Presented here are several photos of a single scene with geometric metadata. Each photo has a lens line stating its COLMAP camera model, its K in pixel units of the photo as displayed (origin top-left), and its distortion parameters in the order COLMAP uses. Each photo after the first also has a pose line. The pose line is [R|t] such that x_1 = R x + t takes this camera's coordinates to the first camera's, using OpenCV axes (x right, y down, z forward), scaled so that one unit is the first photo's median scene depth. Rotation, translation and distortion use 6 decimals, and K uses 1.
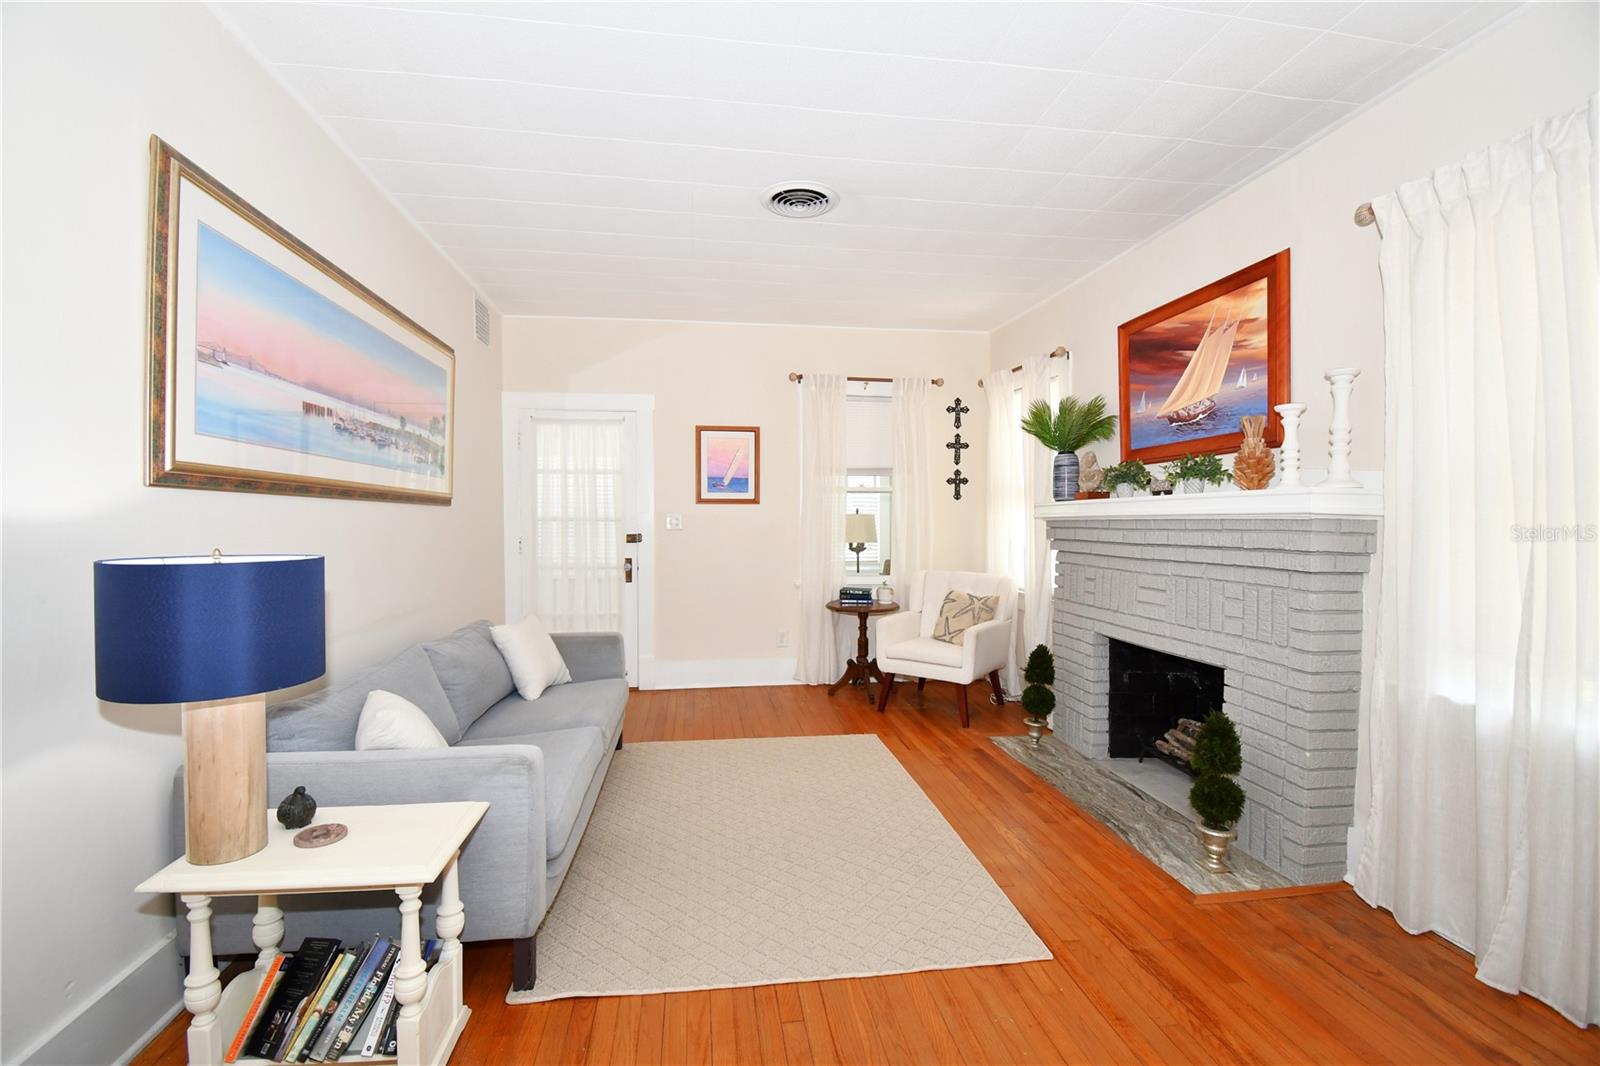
lens RADIAL K [[709.1, 0, 792.3], [0, 709.1, 526.3], [0, 0, 1]] dist [-0.000815, -0.000597]
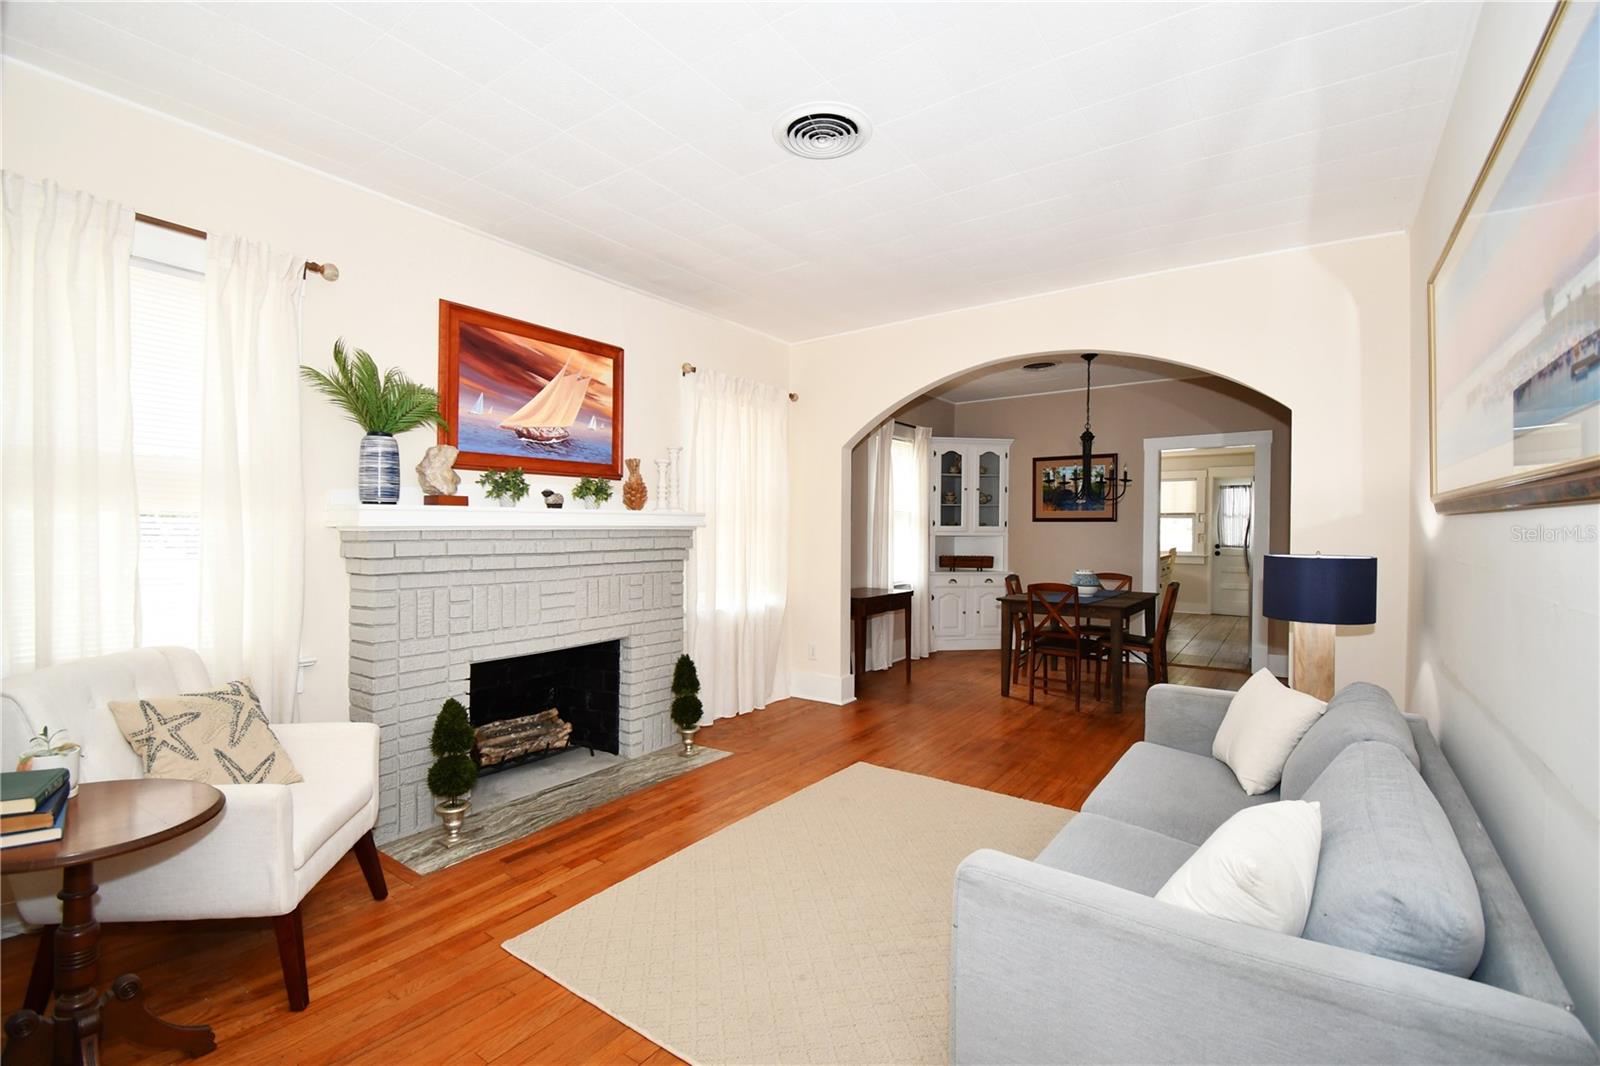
lens RADIAL K [[709.1, 0, 790.2], [0, 709.1, 529.6], [0, 0, 1]] dist [-0.000815, -0.000597]
pose [[-0.723693, -0.009869, 0.690052, -0.504794], [-0.001387, 0.999917, 0.012847, -0.024847], [-0.690121, 0.008340, -0.723646, 1.573736]]
